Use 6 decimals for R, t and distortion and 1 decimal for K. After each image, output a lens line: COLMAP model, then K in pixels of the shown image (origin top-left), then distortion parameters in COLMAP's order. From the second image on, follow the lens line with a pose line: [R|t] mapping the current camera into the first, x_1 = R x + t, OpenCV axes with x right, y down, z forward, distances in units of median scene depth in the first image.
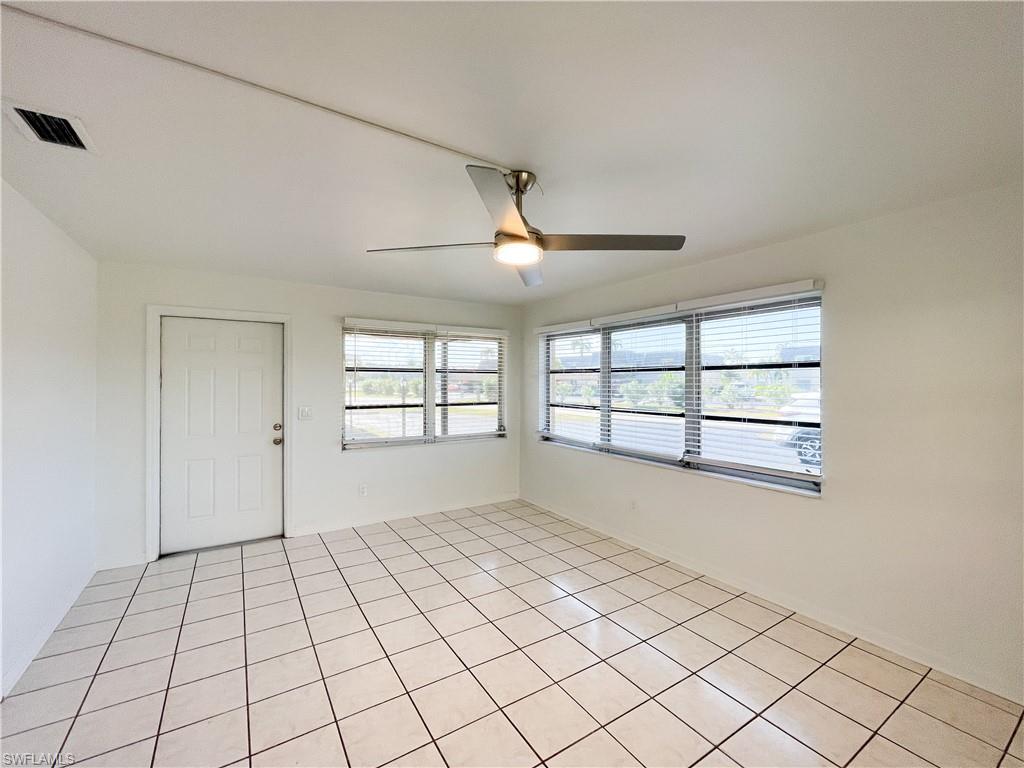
lens RADIAL K [[444.5, 0, 511.6], [0, 444.5, 384.0], [0, 0, 1]] dist [0.011228, -0.000271]
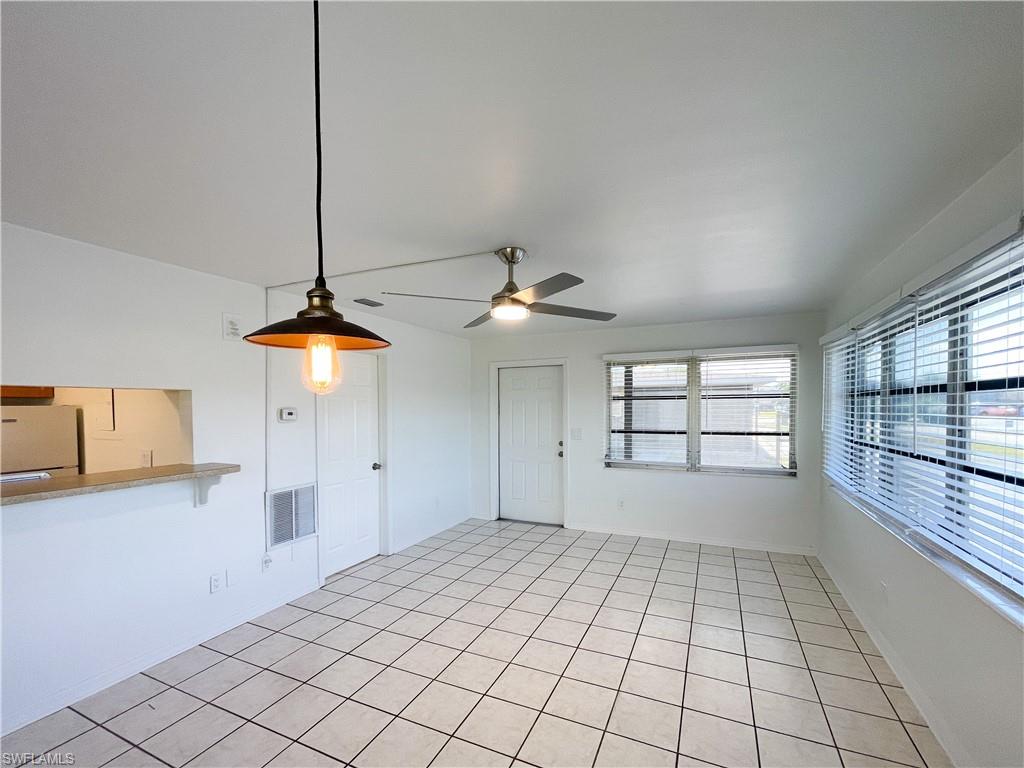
lens RADIAL K [[444.5, 0, 492.6], [0, 444.5, 421.7], [0, 0, 1]] dist [0.011228, -0.000271]
pose [[0.528309, 0.022284, -0.848760, 0.409507], [0.004409, 0.999570, 0.028987, -0.006891], [0.849041, -0.019056, 0.527984, 0.109610]]
